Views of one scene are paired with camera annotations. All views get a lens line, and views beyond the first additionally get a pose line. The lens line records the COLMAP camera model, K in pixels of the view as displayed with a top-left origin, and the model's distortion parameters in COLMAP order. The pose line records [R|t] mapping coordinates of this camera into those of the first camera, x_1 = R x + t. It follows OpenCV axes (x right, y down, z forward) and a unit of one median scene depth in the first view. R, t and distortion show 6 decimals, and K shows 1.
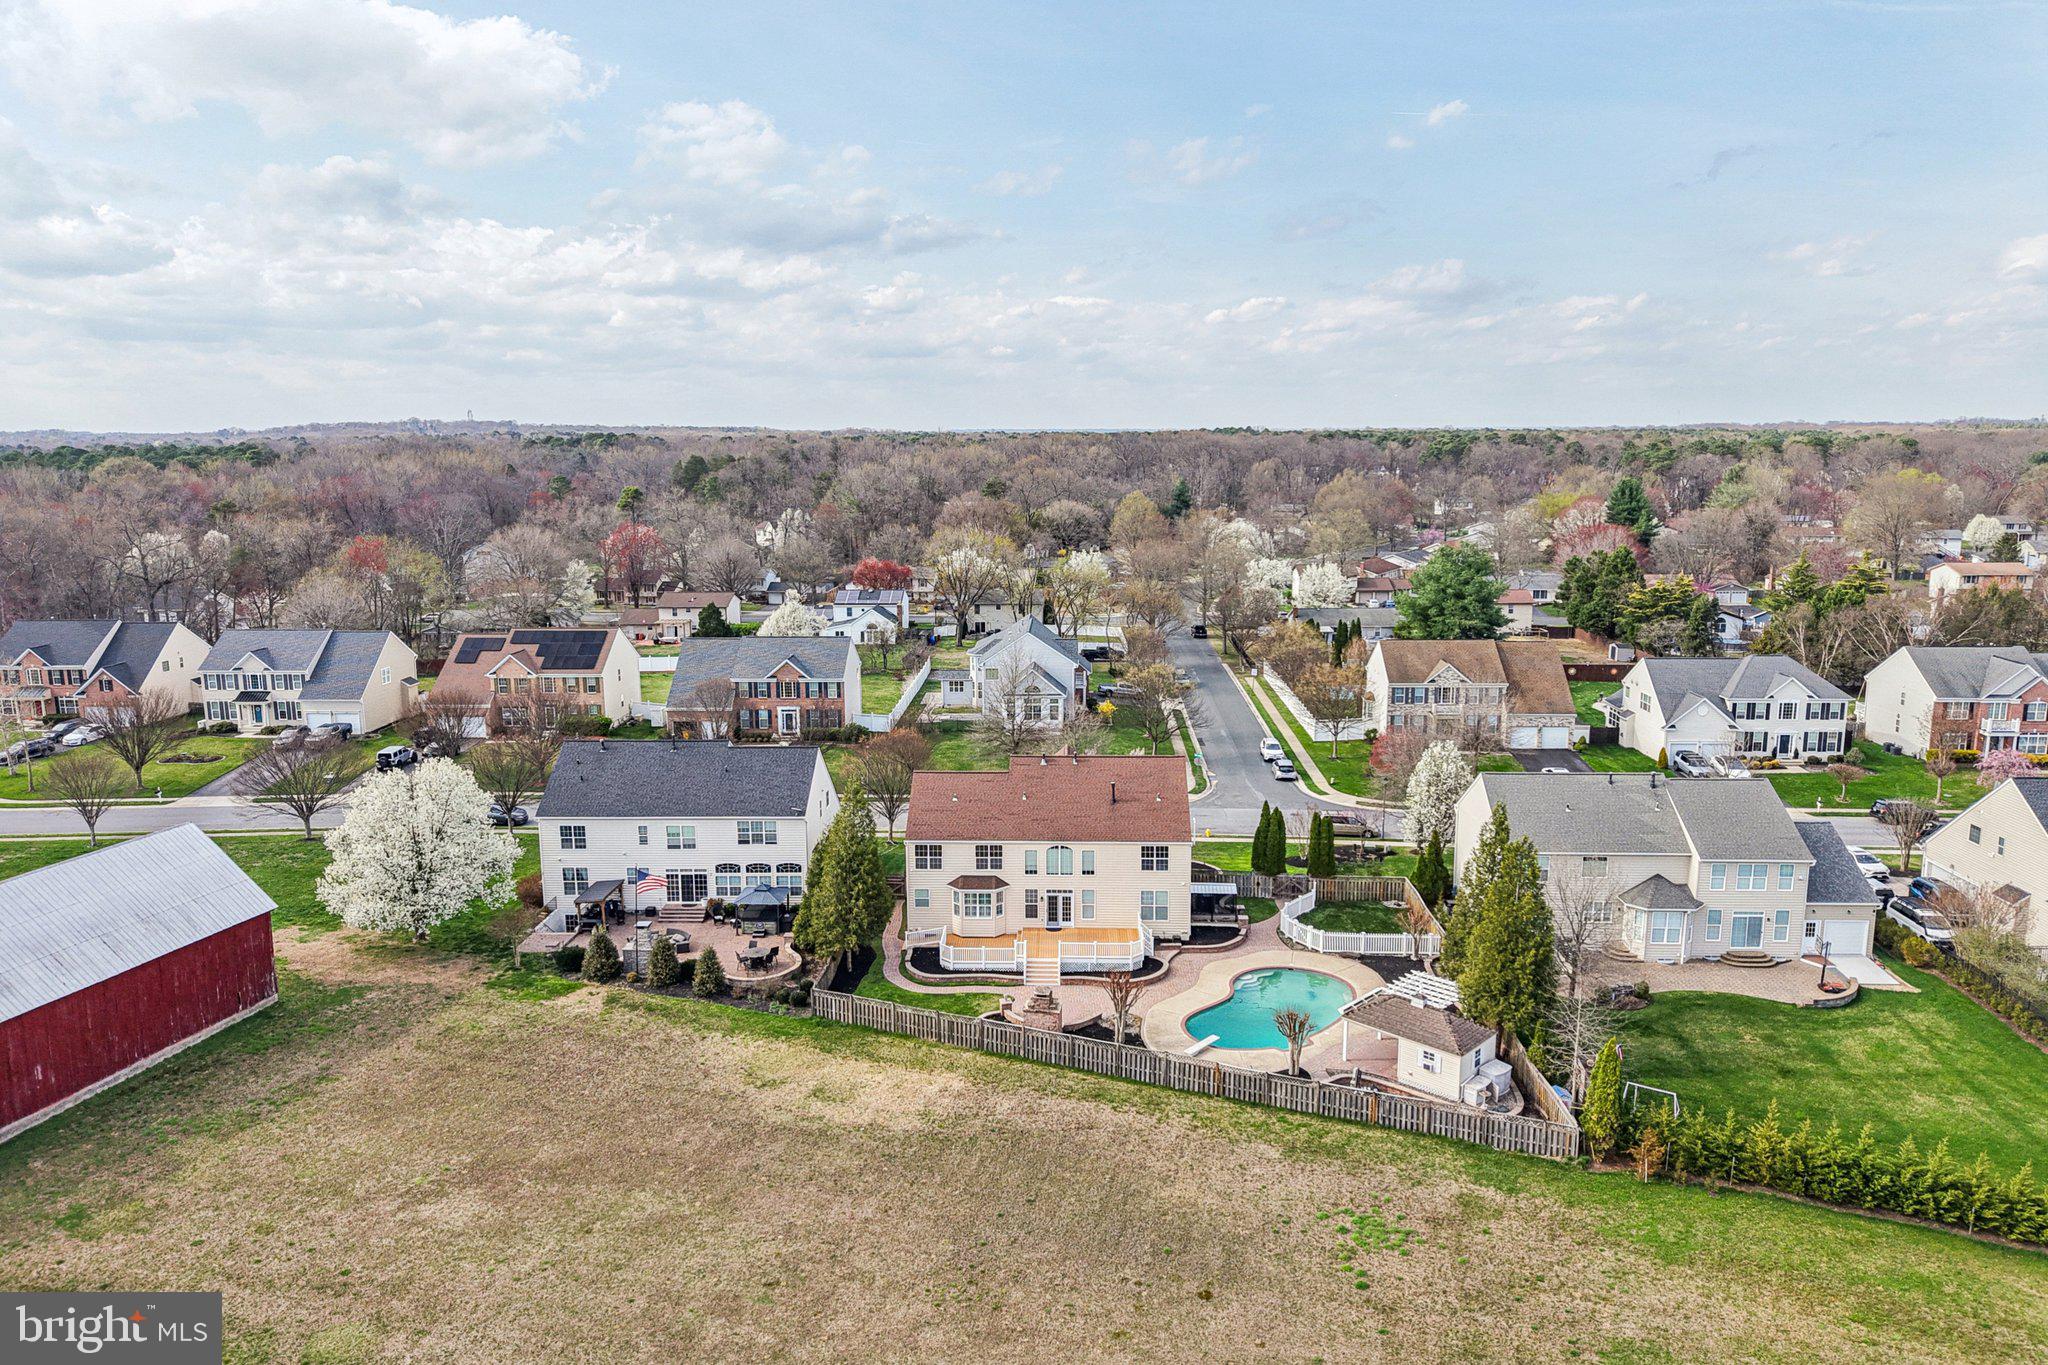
lens RADIAL K [[1379.9, 0, 1029.4], [0, 1379.9, 680.3], [0, 0, 1]] dist [0.043591, -0.044258]
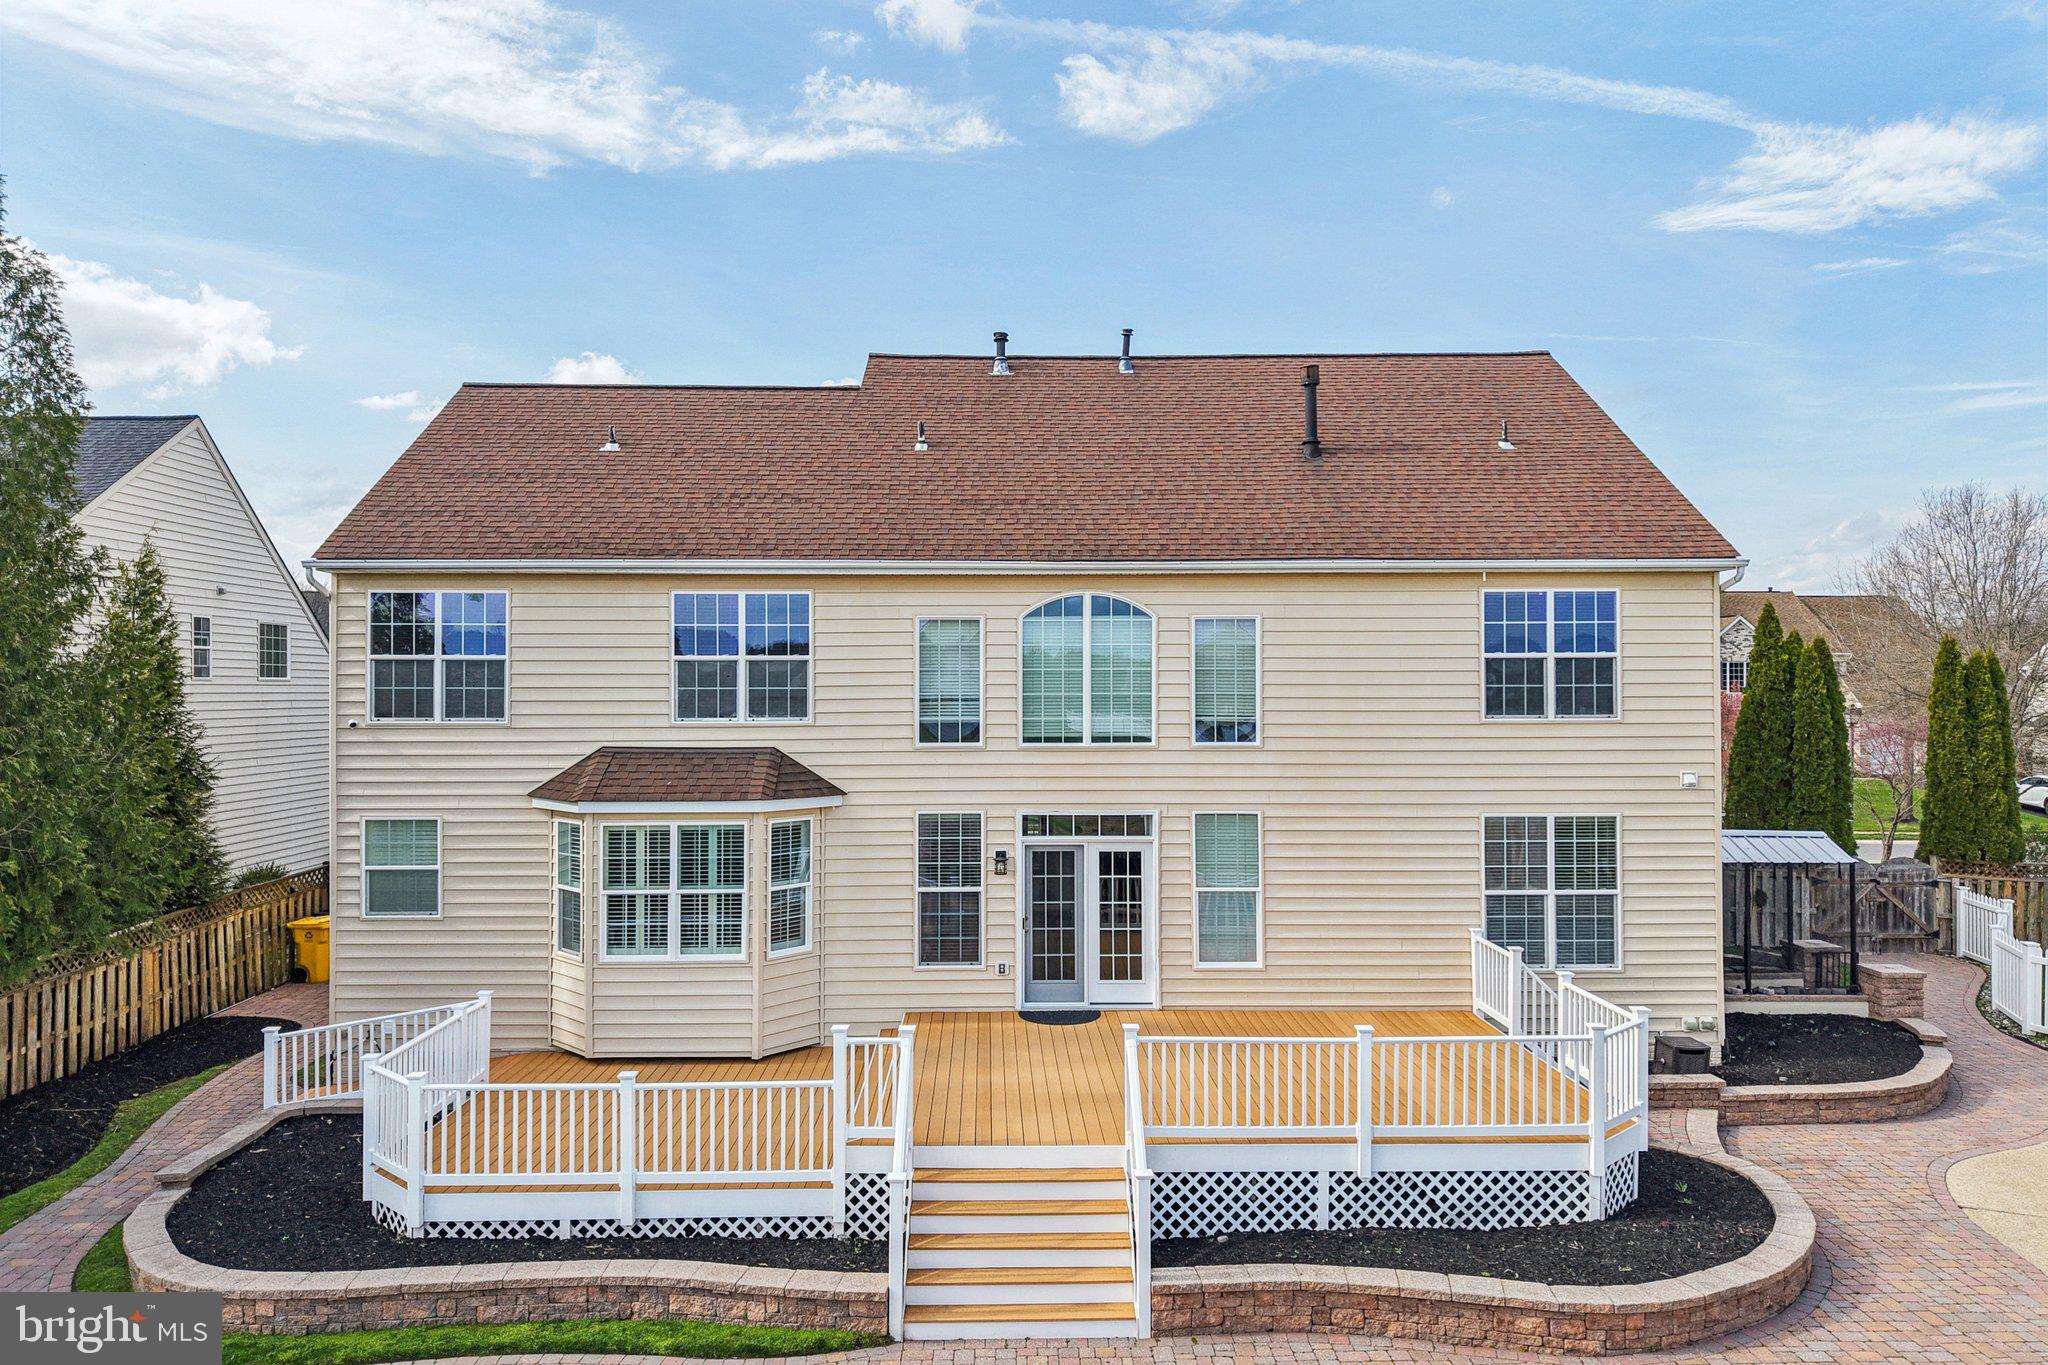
lens RADIAL K [[1375.9, 0, 1012.1], [0, 1375.9, 675.0], [0, 0, 1]] dist [0.009726, -0.002116]
pose [[0.998977, 0.006998, 0.044678, 0.001320], [0.001346, 0.982915, -0.184054, 0.173149], [-0.045202, 0.183926, 0.981900, 0.816891]]
